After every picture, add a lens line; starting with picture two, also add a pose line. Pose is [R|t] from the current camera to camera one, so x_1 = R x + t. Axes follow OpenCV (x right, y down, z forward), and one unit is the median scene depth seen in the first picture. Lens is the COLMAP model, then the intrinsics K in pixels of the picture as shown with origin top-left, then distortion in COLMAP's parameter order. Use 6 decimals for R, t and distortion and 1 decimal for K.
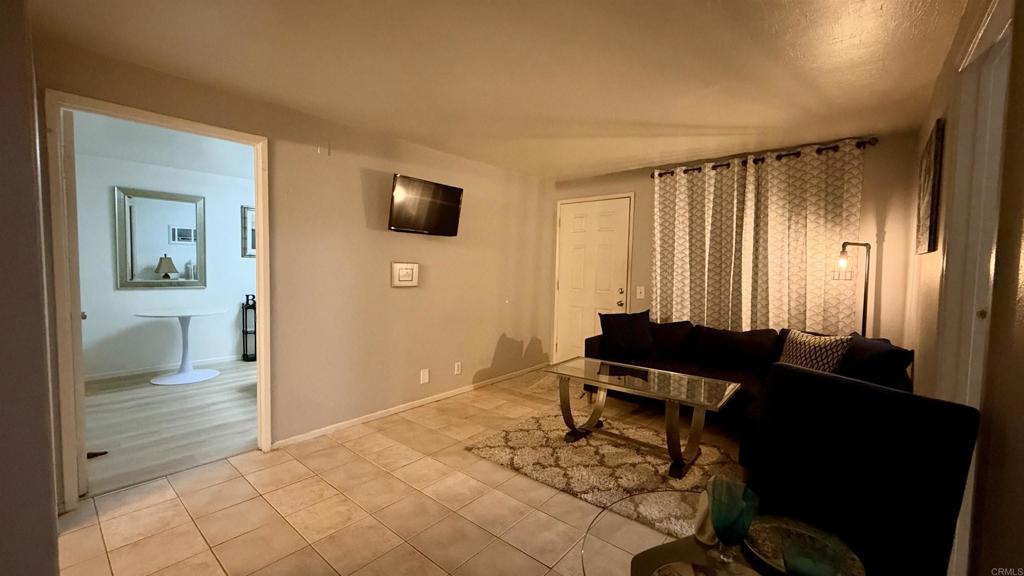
lens RADIAL K [[409.1, 0, 506.9], [0, 409.1, 286.0], [0, 0, 1]] dist [0.002291, -0.000469]
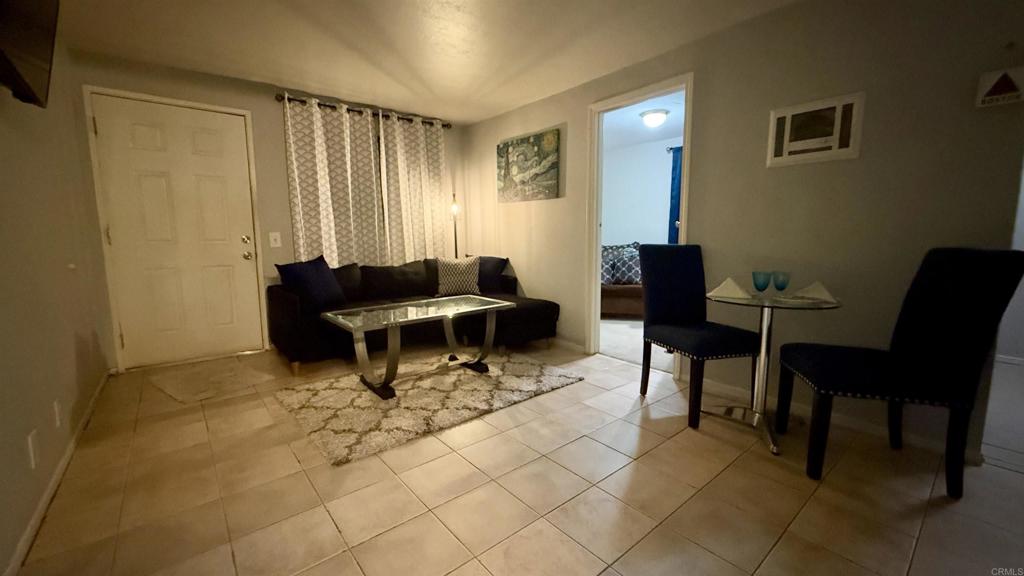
lens RADIAL K [[409.1, 0, 509.6], [0, 409.1, 289.1], [0, 0, 1]] dist [0.002291, -0.000469]
pose [[0.170362, -0.141852, 0.975118, -0.557909], [0.057524, 0.989328, 0.133869, 0.041030], [-0.983701, 0.033287, 0.176704, 0.517759]]
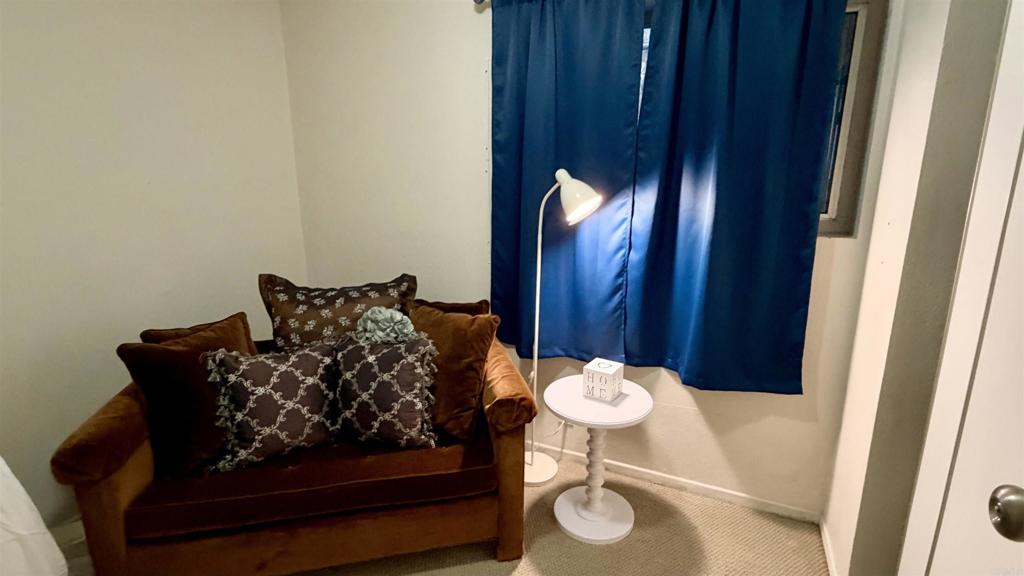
lens RADIAL K [[500.2, 0, 517.2], [0, 500.2, 284.6], [0, 0, 1]] dist [0.001696, 0.000046]
pose [[-0.290386, -0.241322, 0.925980, 0.501519], [0.040404, 0.963723, 0.263829, -0.063144], [-0.956056, 0.114026, -0.270101, 0.338106]]
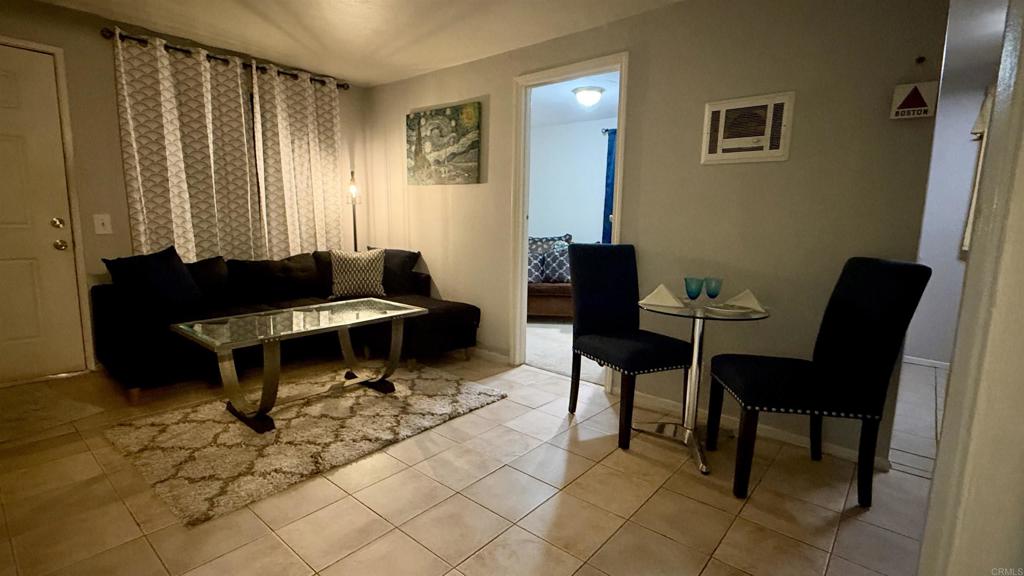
lens RADIAL K [[481.3, 0, 511.1], [0, 481.3, 290.7], [0, 0, 1]] dist [0.000922, 0.000707]
pose [[-0.003893, -0.161211, 0.986912, -0.555875], [0.028352, 0.986505, 0.161256, 0.019801], [-0.999590, 0.028609, 0.000730, 0.508727]]
